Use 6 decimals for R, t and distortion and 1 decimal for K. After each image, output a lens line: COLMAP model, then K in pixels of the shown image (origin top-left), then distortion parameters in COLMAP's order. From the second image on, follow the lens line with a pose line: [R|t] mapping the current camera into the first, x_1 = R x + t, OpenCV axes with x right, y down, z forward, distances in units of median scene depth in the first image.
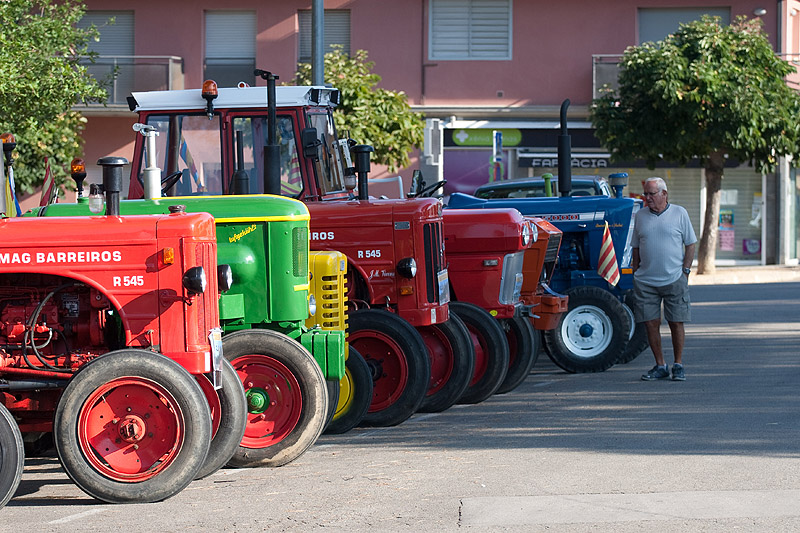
lens RADIAL K [[3637.0, 0, 400.0], [0, 3637.0, 266.5], [0, 0, 1]] dist [0.118103, -1.885475]
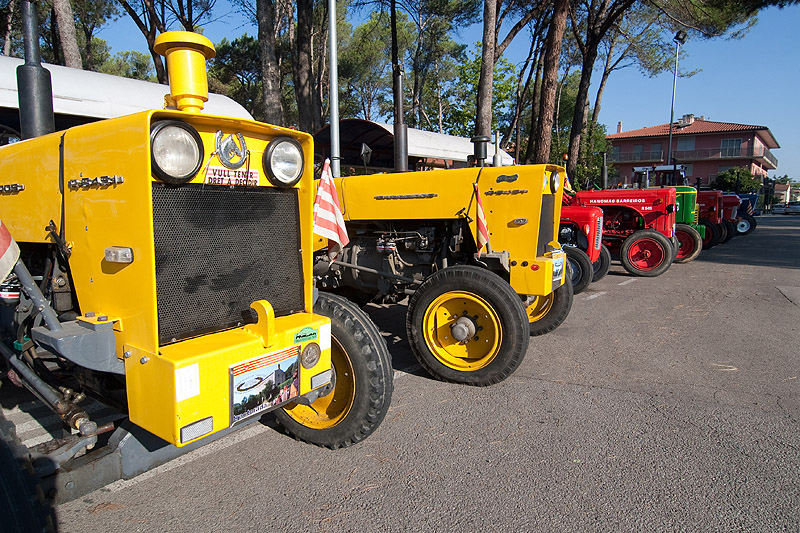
lens RADIAL K [[475.4, 0, 403.7], [0, 475.4, 266.9], [0, 0, 1]] dist [0.000261, -0.013819]
pose [[0.885930, 0.069658, -0.458559, -0.050039], [-0.015923, 0.992643, 0.120026, 0.006140], [0.463546, -0.099033, 0.880521, 0.376443]]
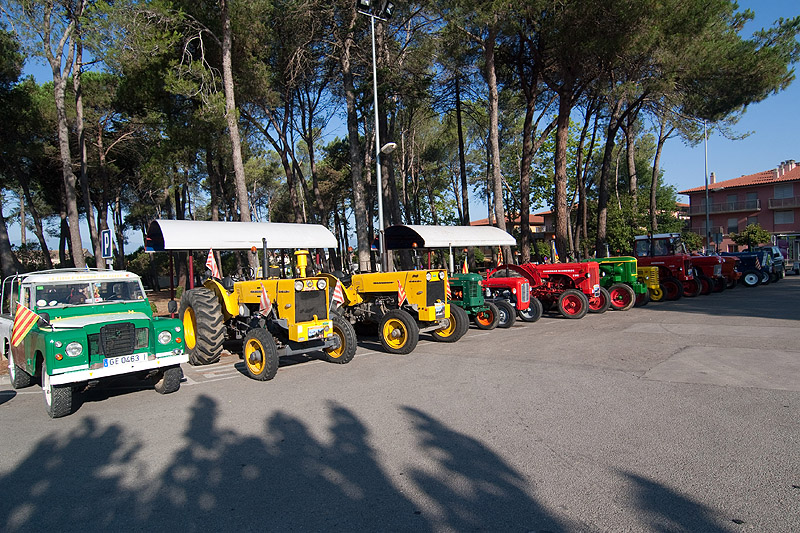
lens RADIAL K [[475.4, 0, 403.7], [0, 475.4, 266.9], [0, 0, 1]] dist [0.000261, -0.013819]
pose [[0.759243, -0.013328, -0.650670, 0.130065], [0.018953, 0.999819, 0.001636, -0.010149], [0.650531, -0.013574, 0.759358, 0.241332]]
